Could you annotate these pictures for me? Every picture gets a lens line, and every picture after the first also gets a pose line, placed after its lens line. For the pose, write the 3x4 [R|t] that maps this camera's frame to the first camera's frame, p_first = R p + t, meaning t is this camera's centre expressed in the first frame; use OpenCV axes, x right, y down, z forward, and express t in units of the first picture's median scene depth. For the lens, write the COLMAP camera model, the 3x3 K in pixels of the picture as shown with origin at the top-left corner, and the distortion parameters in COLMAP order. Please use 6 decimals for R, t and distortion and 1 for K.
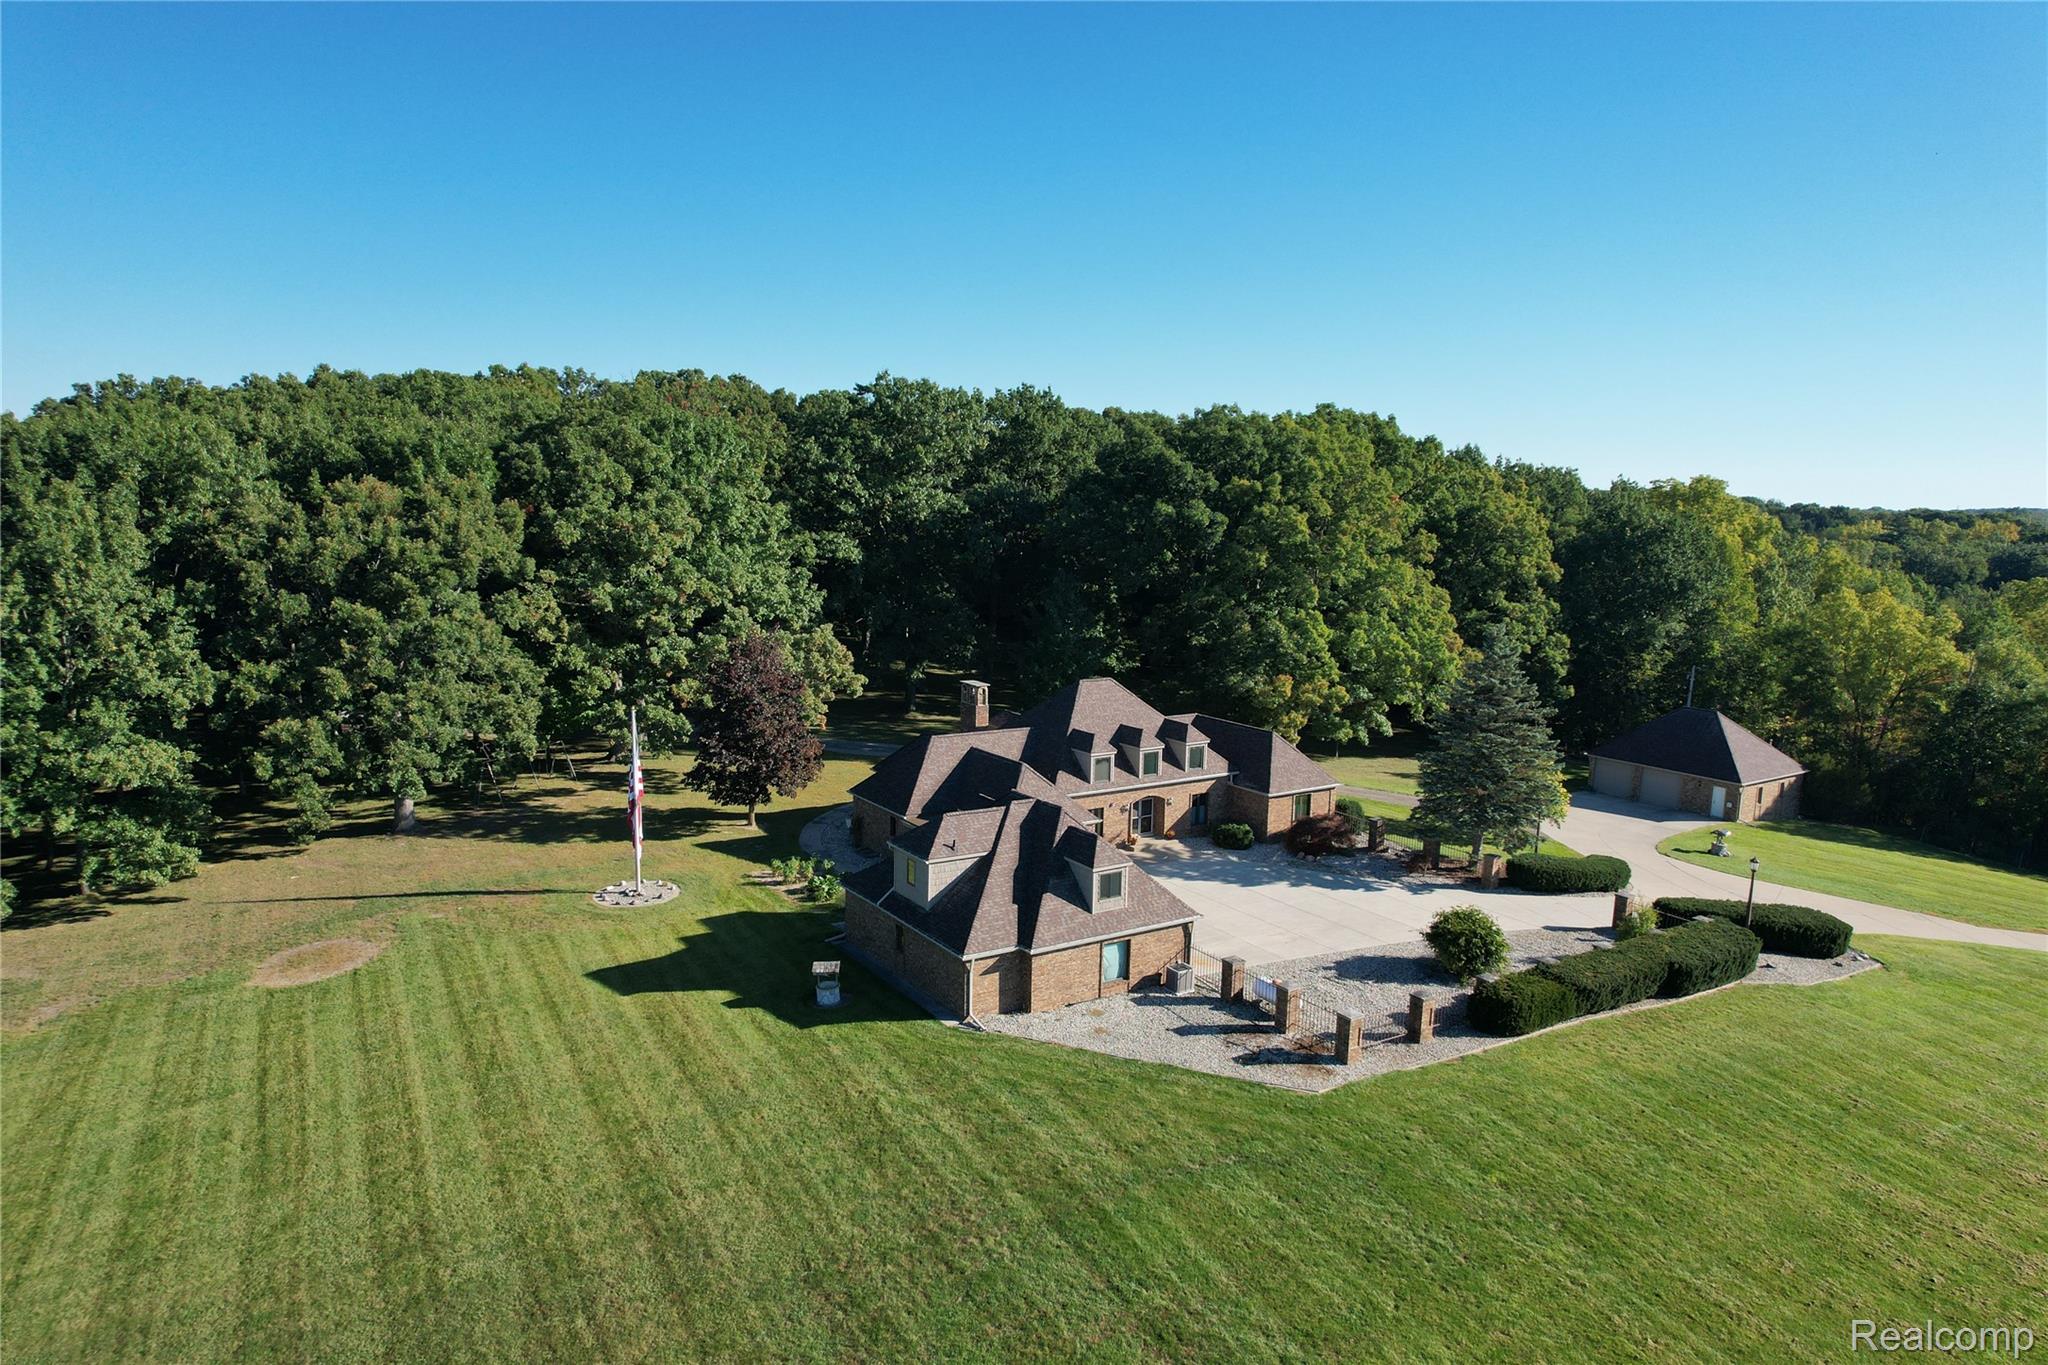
lens RADIAL K [[1304.1, 0, 1020.6], [0, 1304.1, 690.3], [0, 0, 1]] dist [-0.072734, 0.064890]
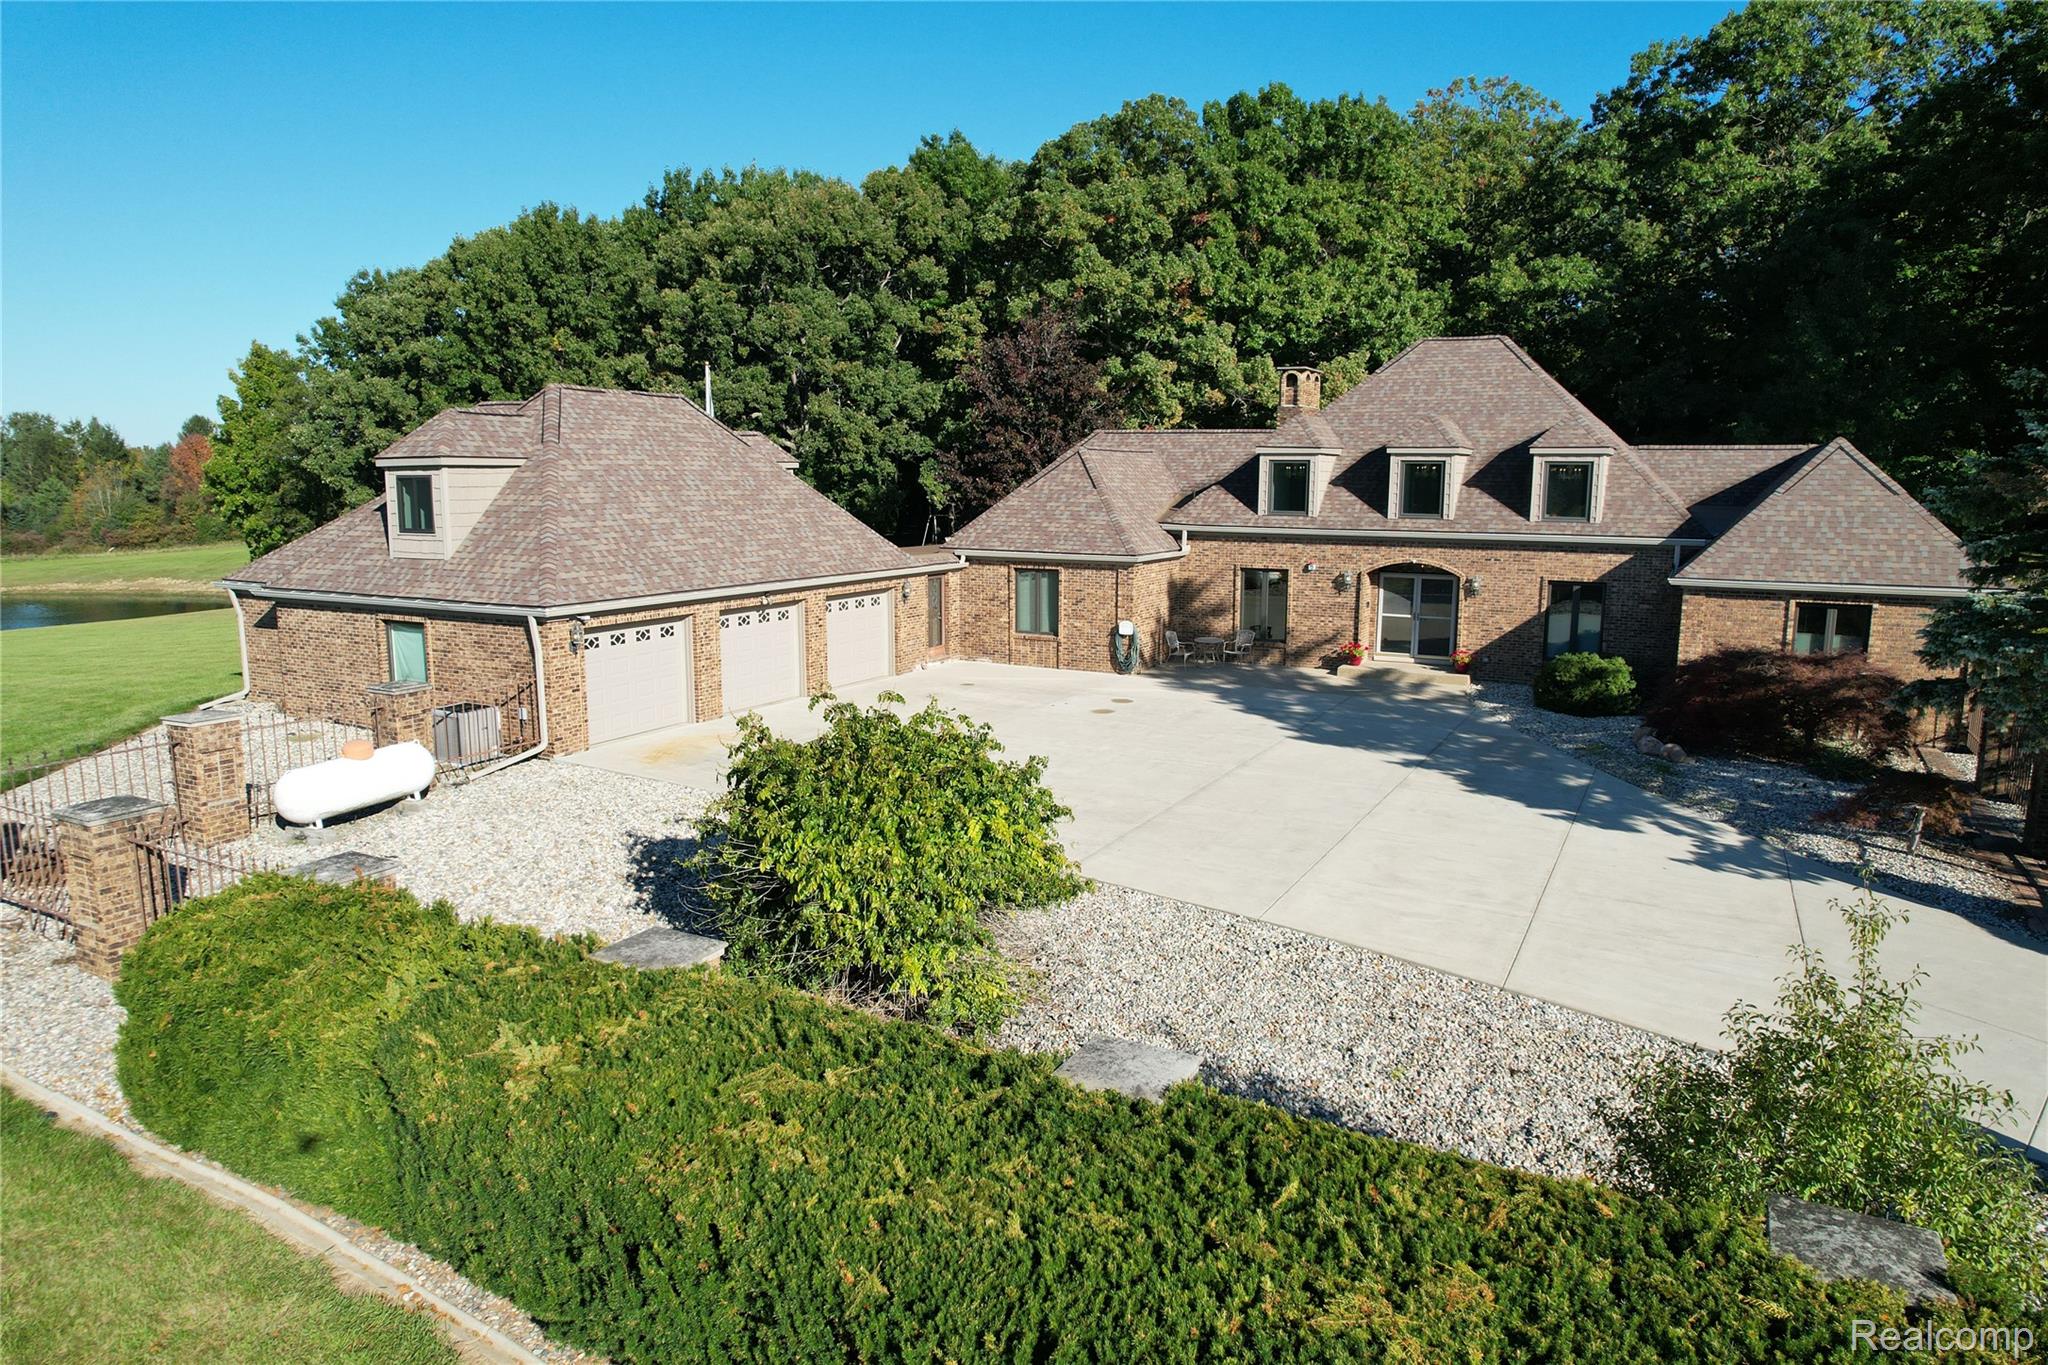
lens RADIAL K [[1304.1, 0, 1020.6], [0, 1304.1, 690.3], [0, 0, 1]] dist [-0.072734, 0.064890]
pose [[0.488096, 0.127976, -0.863356, 0.336529], [-0.127422, 0.989042, 0.074568, 0.086911], [0.863438, 0.073615, 0.499054, 0.540604]]
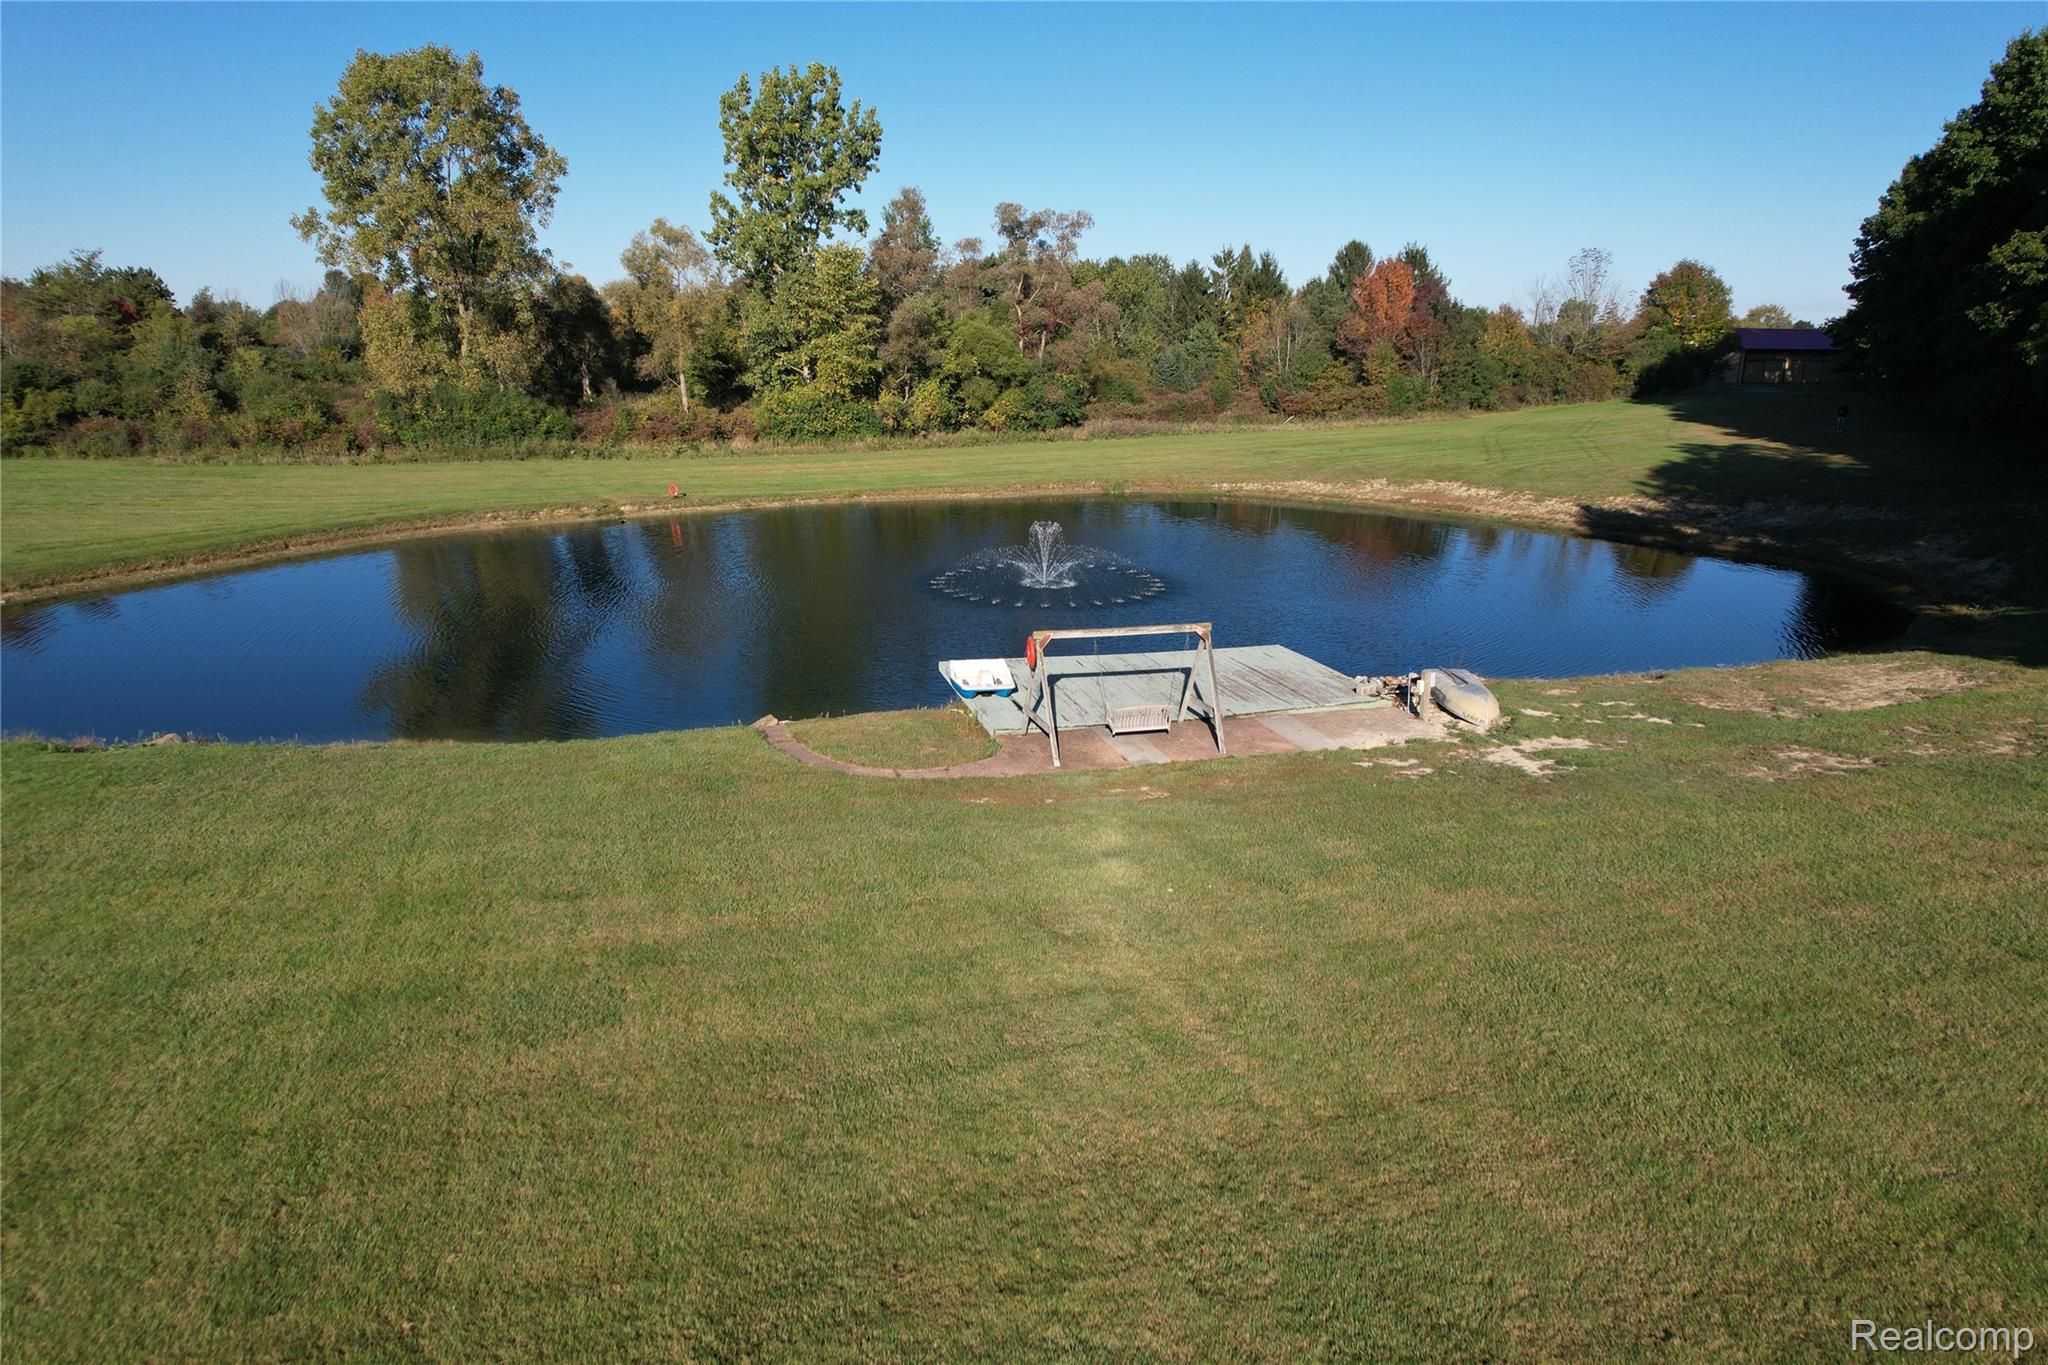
lens RADIAL K [[1316.2, 0, 1024.0], [0, 1316.2, 682.5], [0, 0, 1]] dist [-0.050371, 0.061415]
pose [[-0.176795, 0.234996, -0.955783, -0.475635], [-0.153222, 0.952669, 0.262573, 0.133832], [0.972248, 0.192869, -0.132420, 0.290268]]
